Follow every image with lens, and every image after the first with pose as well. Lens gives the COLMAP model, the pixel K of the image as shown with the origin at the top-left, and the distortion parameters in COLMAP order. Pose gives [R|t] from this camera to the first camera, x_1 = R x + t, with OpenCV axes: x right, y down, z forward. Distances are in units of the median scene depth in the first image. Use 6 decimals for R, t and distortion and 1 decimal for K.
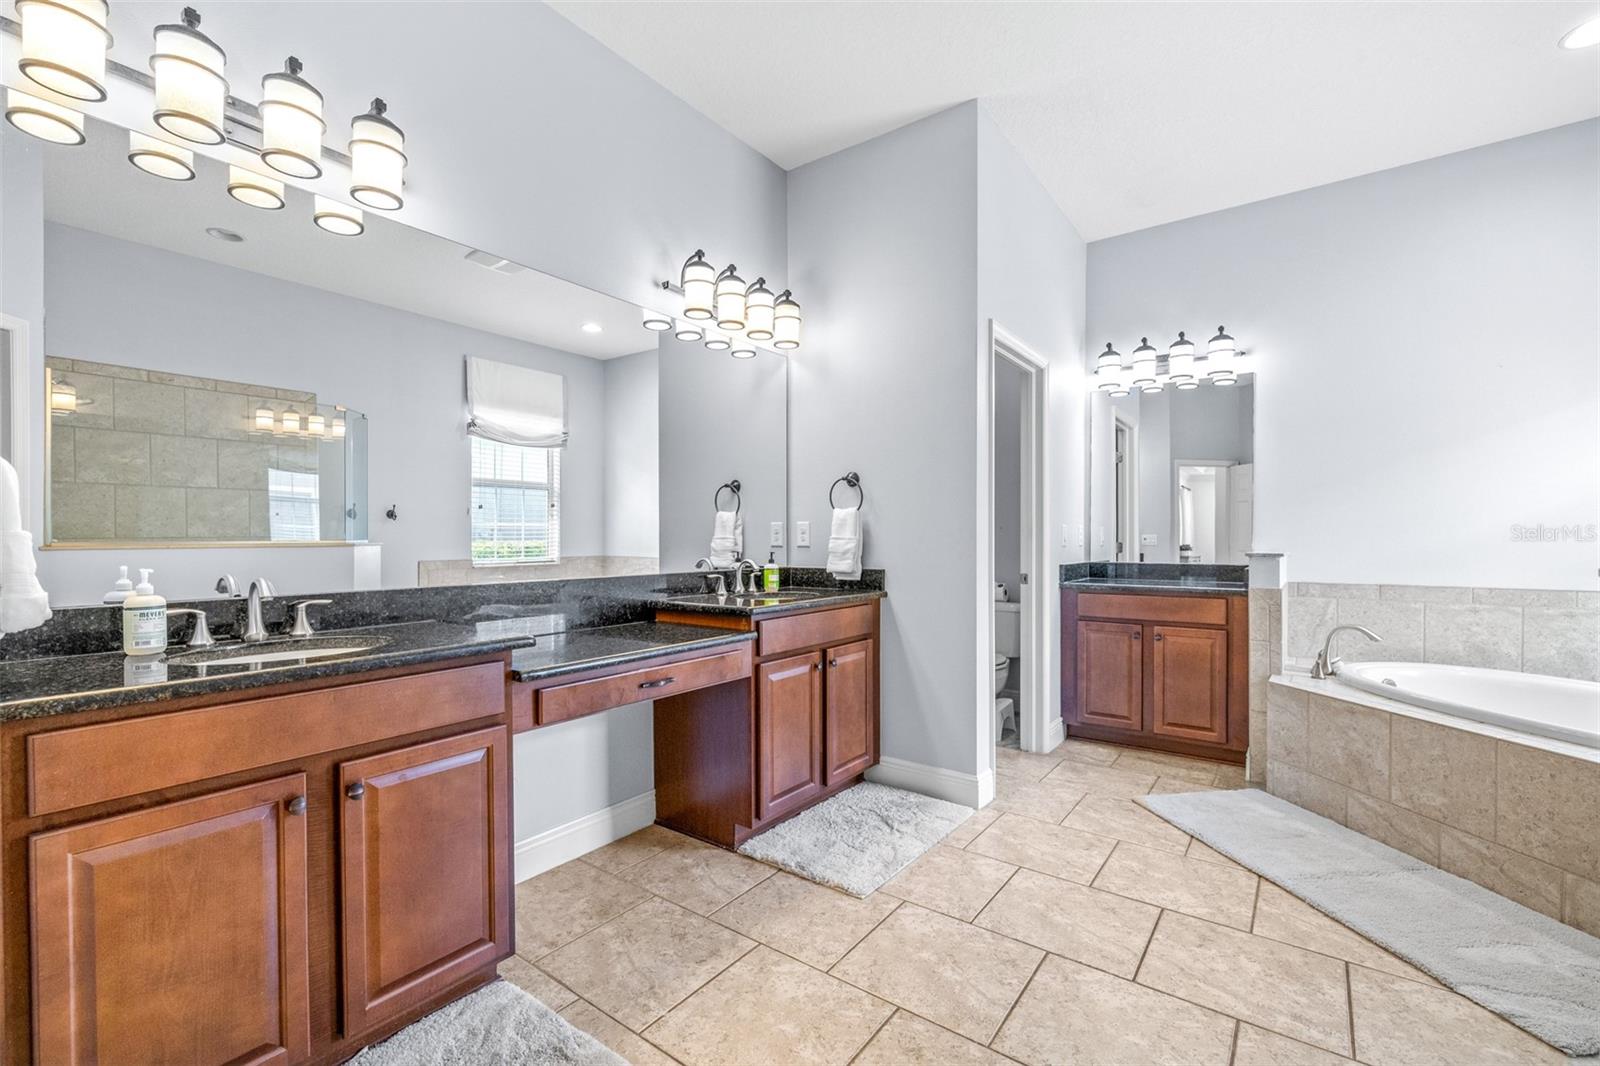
lens RADIAL K [[687.0, 0, 799.9], [0, 687.0, 538.8], [0, 0, 1]] dist [0.000124, -0.000001]
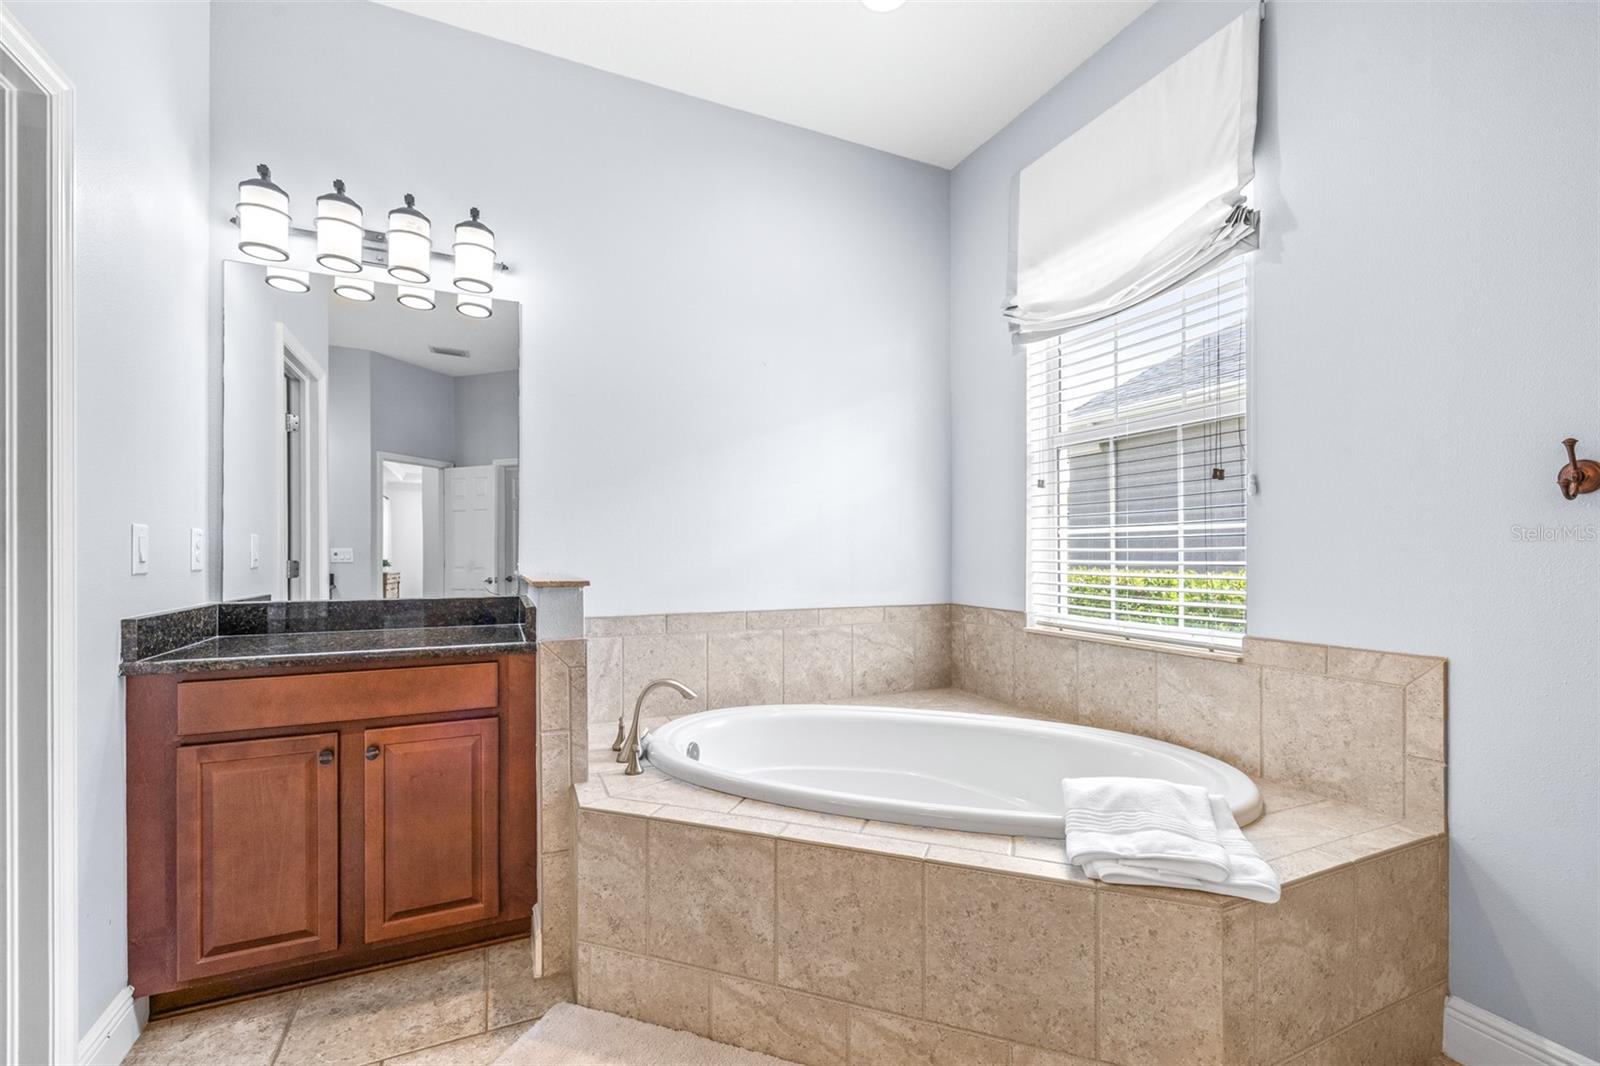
lens RADIAL K [[679.6, 0, 795.9], [0, 679.6, 557.0], [0, 0, 1]] dist [0.000418, 0.000046]
pose [[0.485714, -0.005906, 0.874098, 0.245934], [-0.000279, 0.999976, 0.006912, -0.003581], [-0.874118, -0.003601, 0.485700, 0.505496]]
